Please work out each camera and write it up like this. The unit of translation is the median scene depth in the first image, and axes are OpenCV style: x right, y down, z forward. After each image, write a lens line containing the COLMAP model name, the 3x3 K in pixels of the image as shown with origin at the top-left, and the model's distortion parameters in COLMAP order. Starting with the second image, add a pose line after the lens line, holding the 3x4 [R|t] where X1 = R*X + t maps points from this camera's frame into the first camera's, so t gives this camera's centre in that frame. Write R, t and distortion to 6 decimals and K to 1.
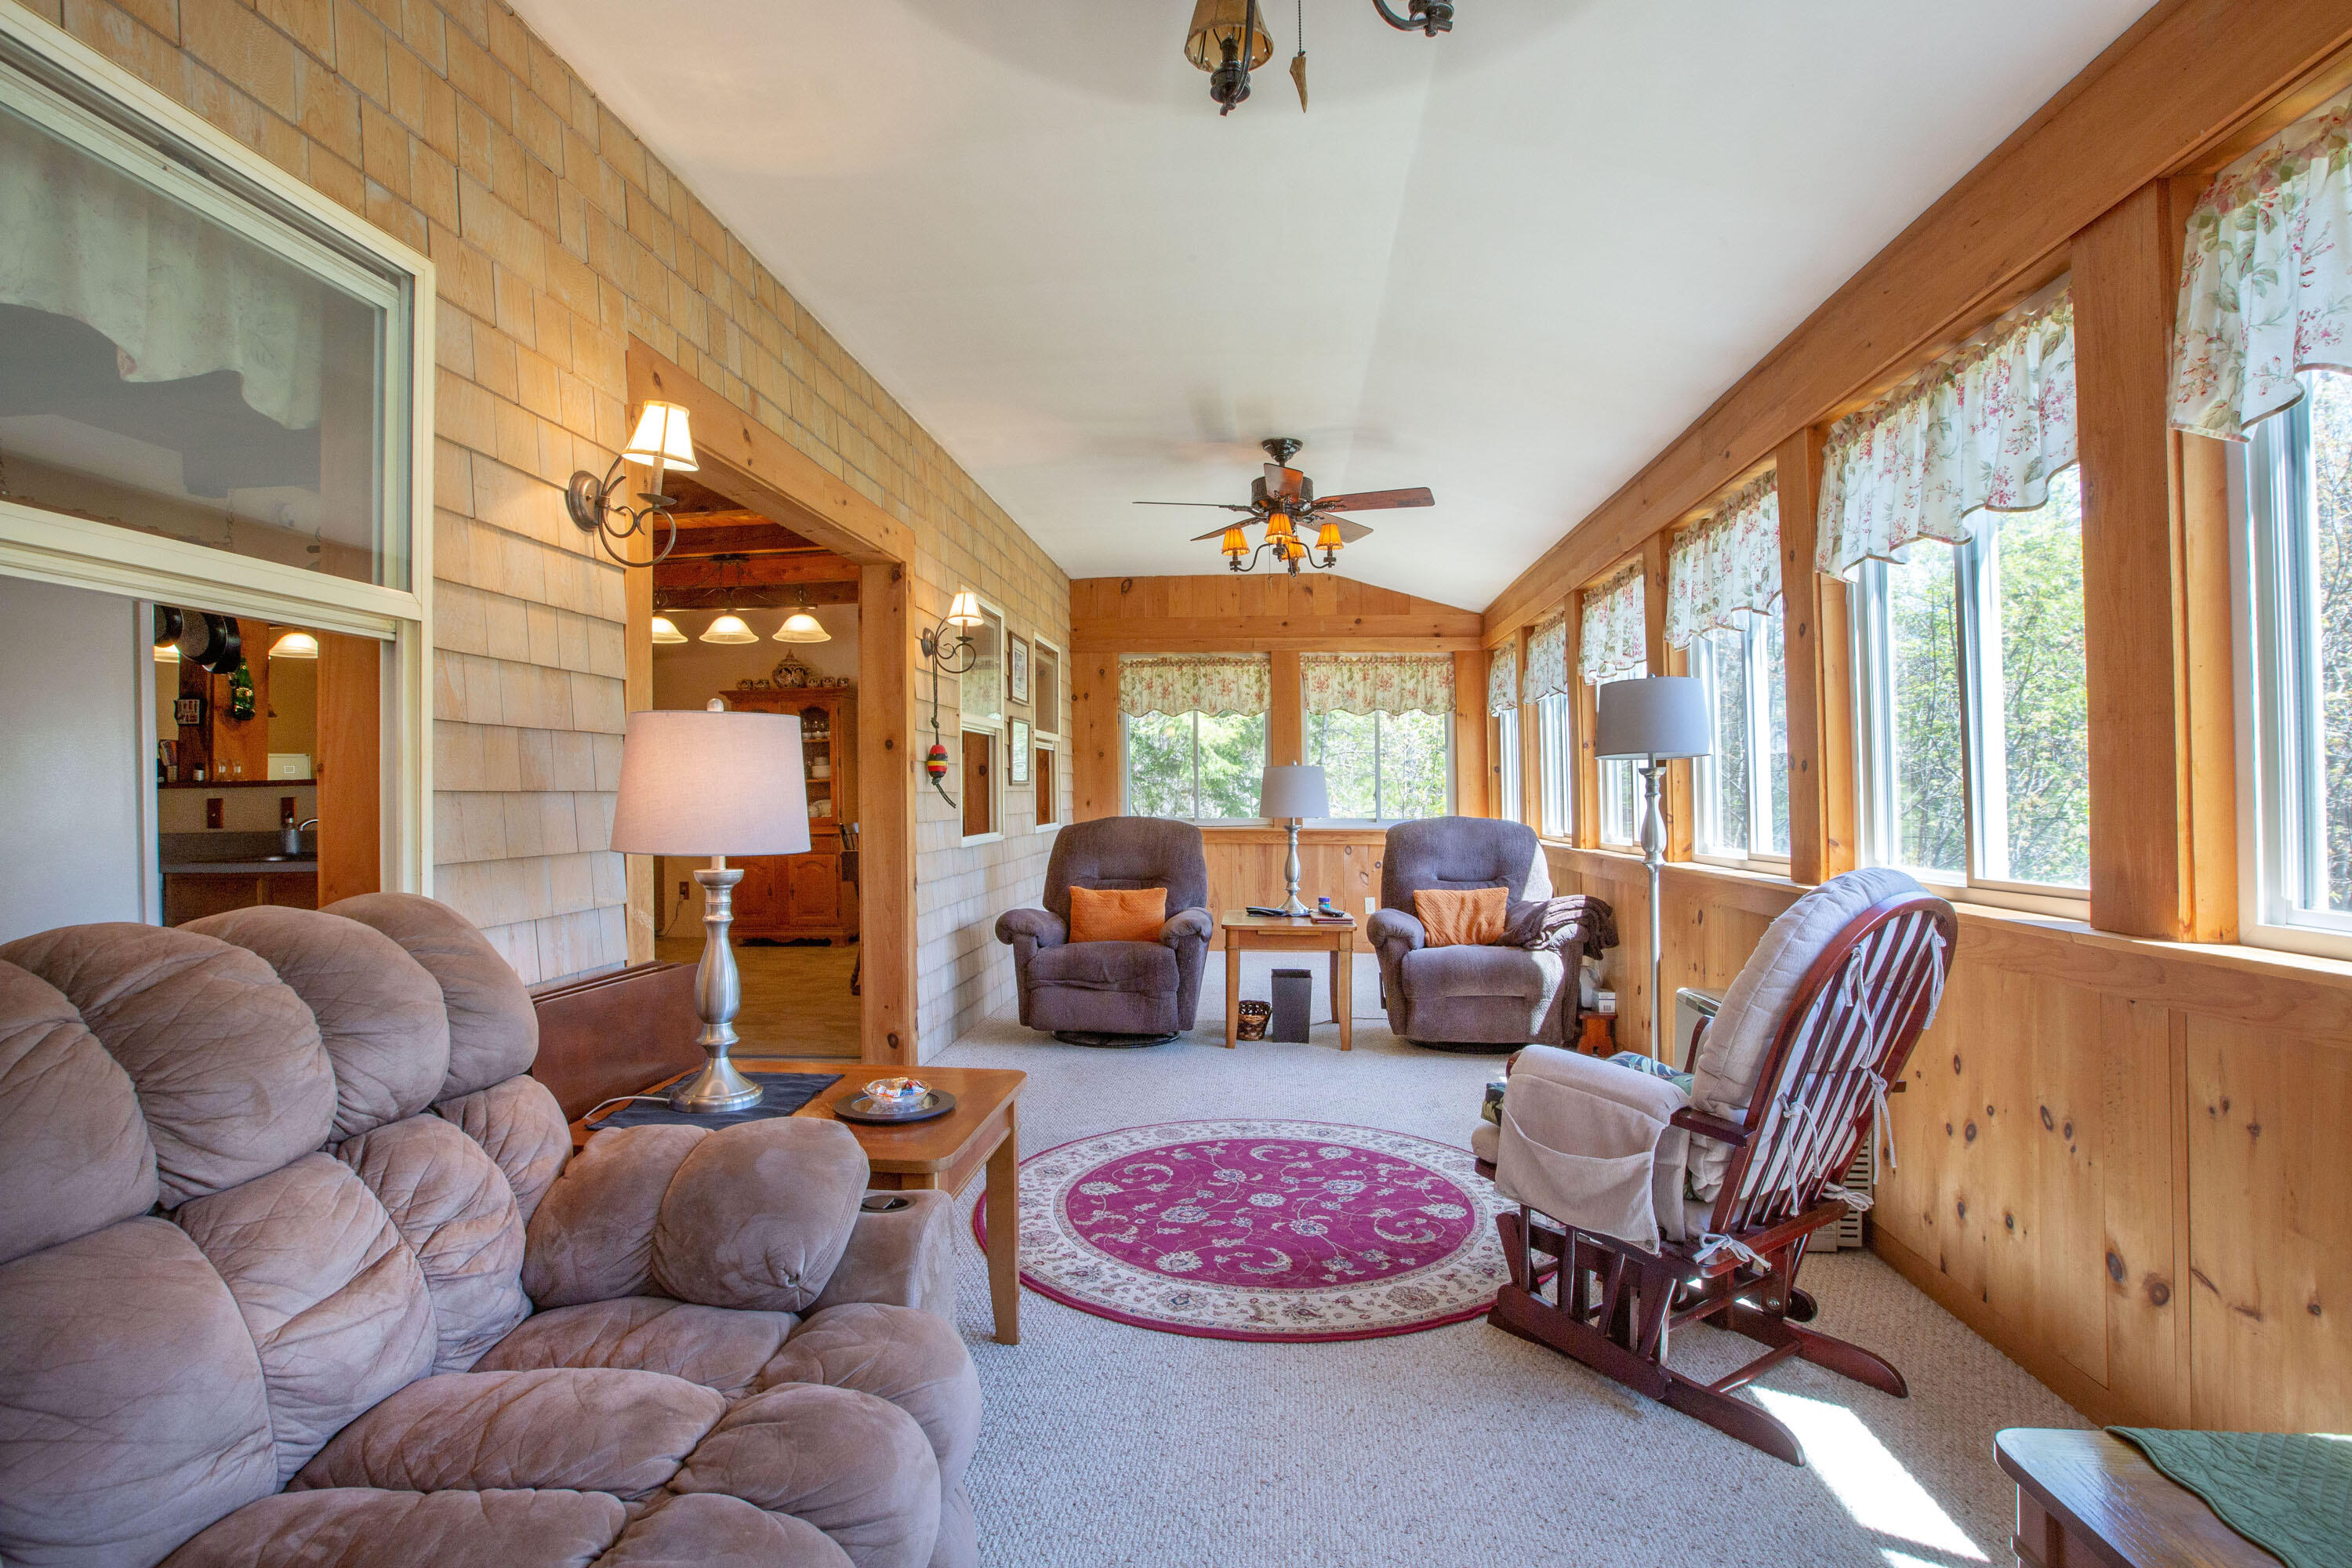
lens RADIAL K [[1107.8, 0, 1181.8], [0, 1107.8, 775.5], [0, 0, 1]] dist [-0.002627, -0.000032]
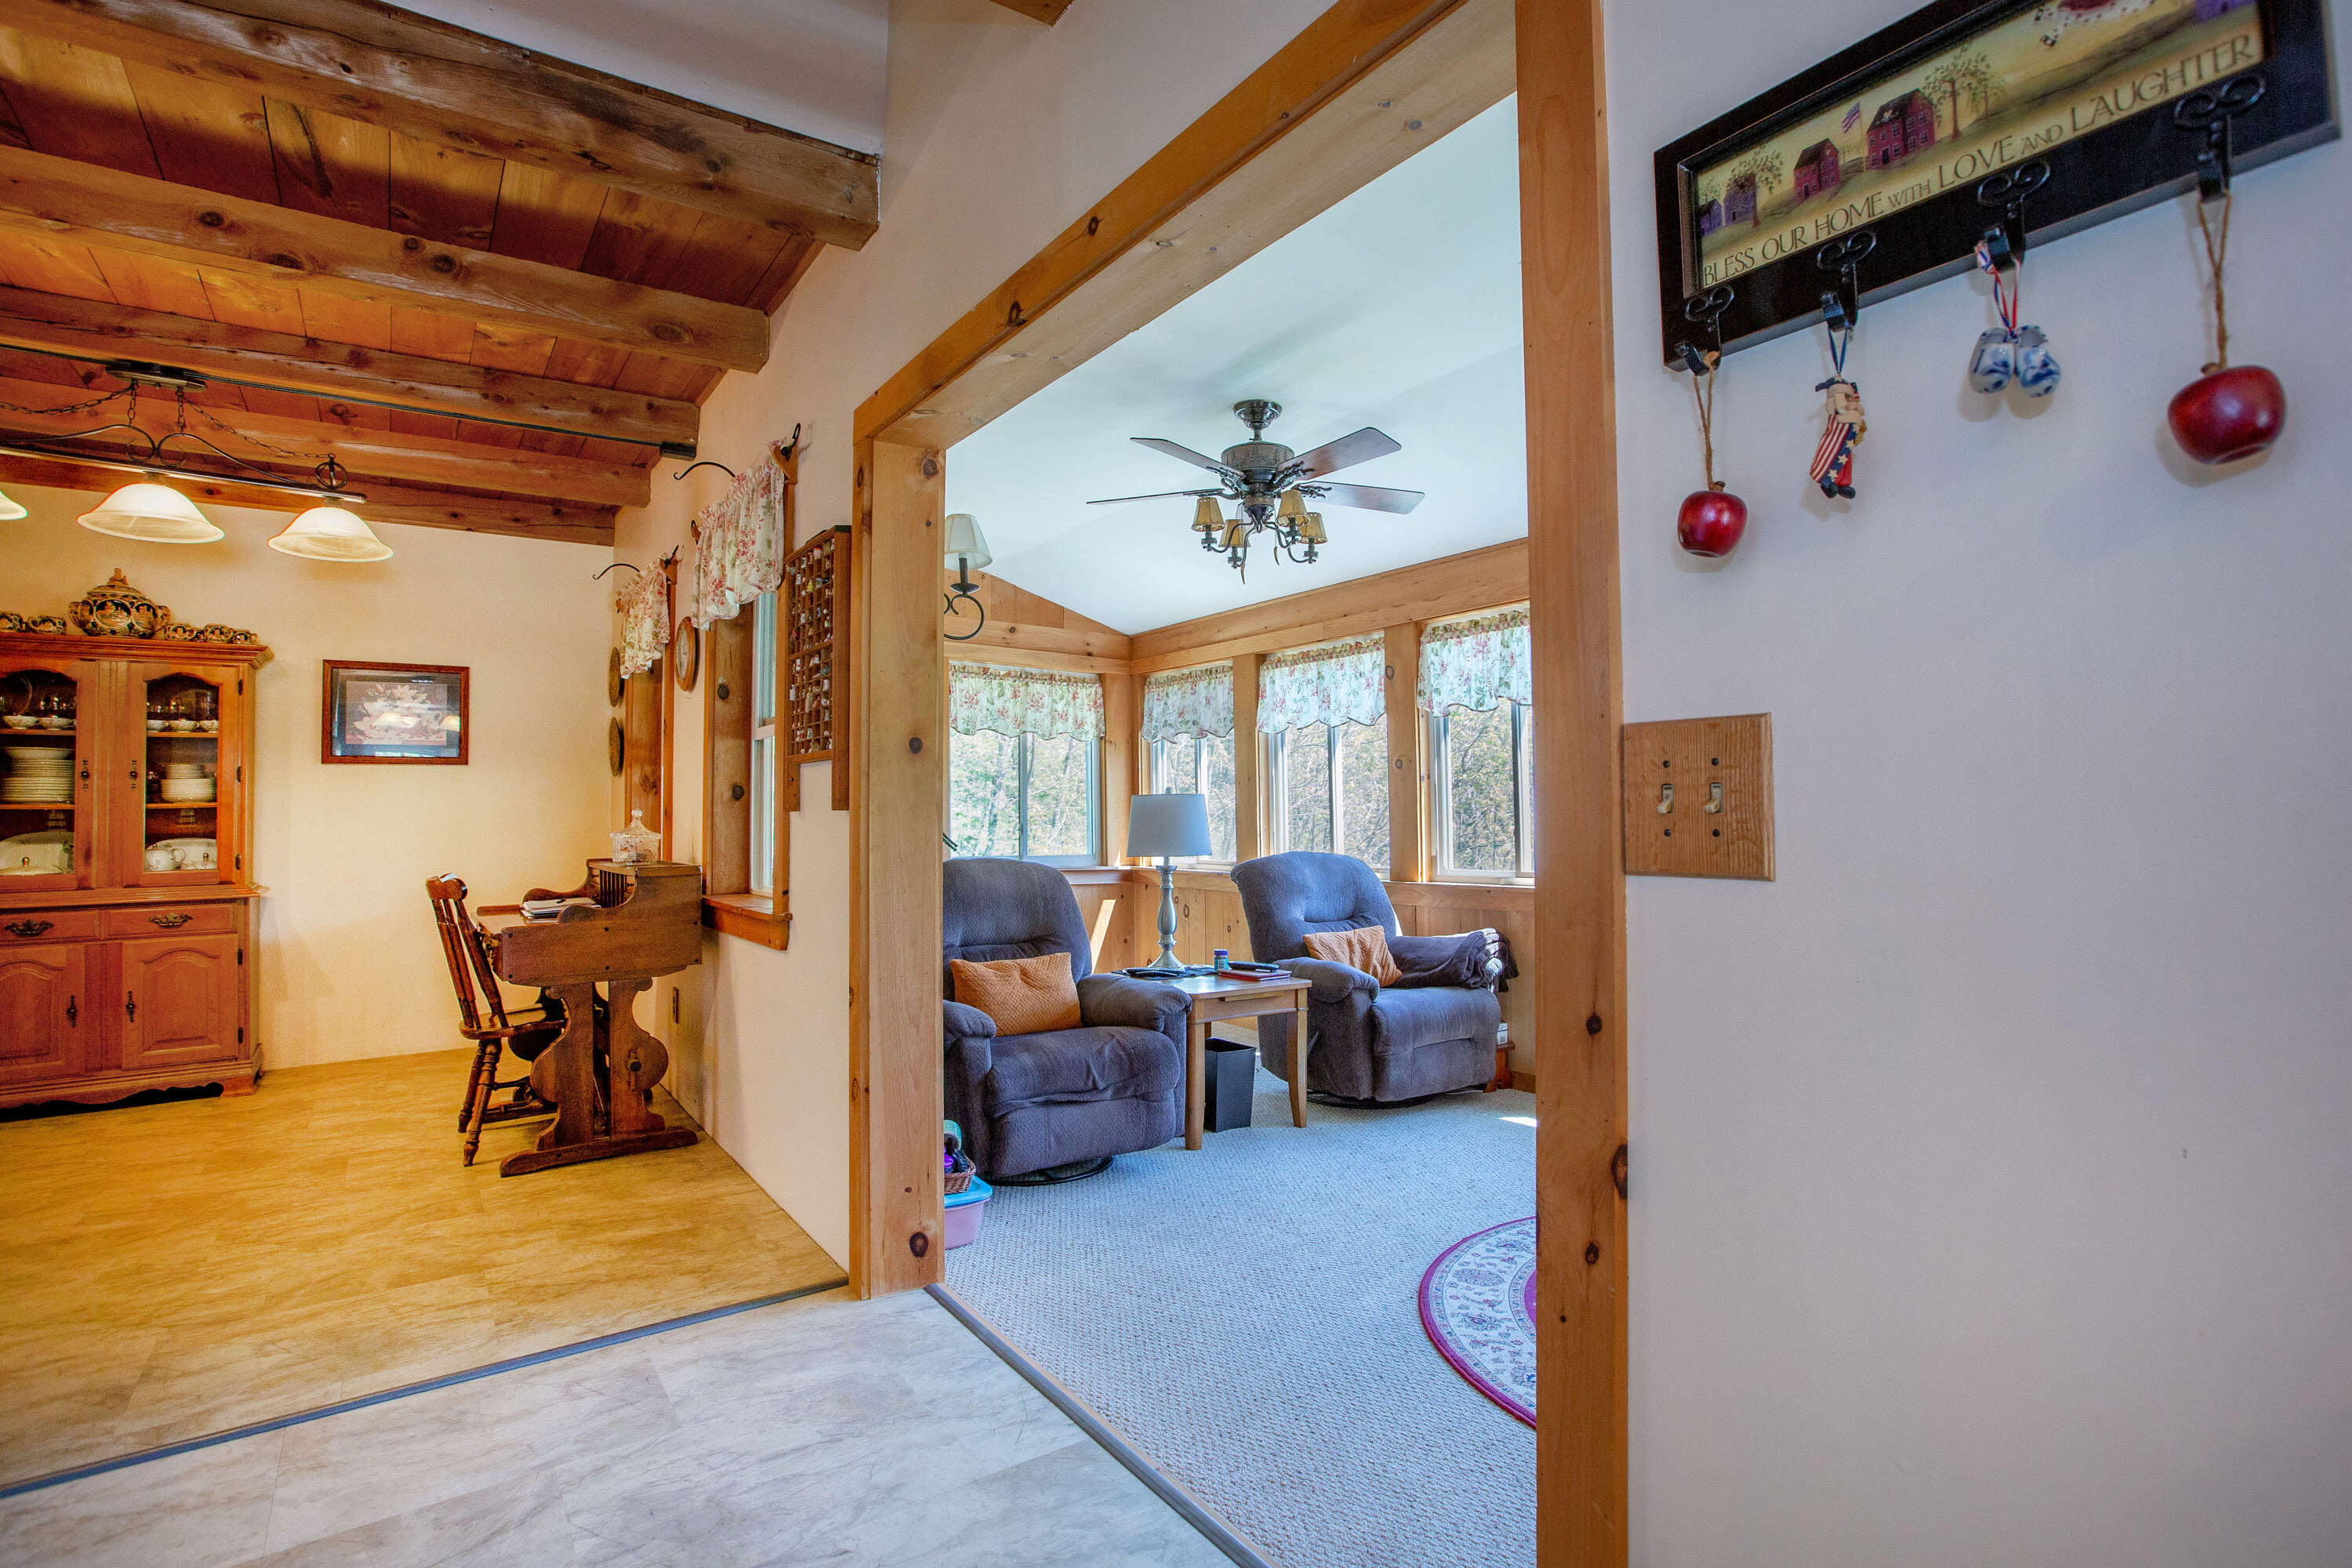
lens RADIAL K [[1112.6, 0, 1173.7], [0, 1112.6, 782.0], [0, 0, 1]] dist [-0.024802, 0.004187]
pose [[0.769429, 0.024499, 0.638262, -0.302205], [-0.008310, 0.999564, -0.028350, 0.004271], [-0.638678, 0.016509, 0.769297, 0.251557]]
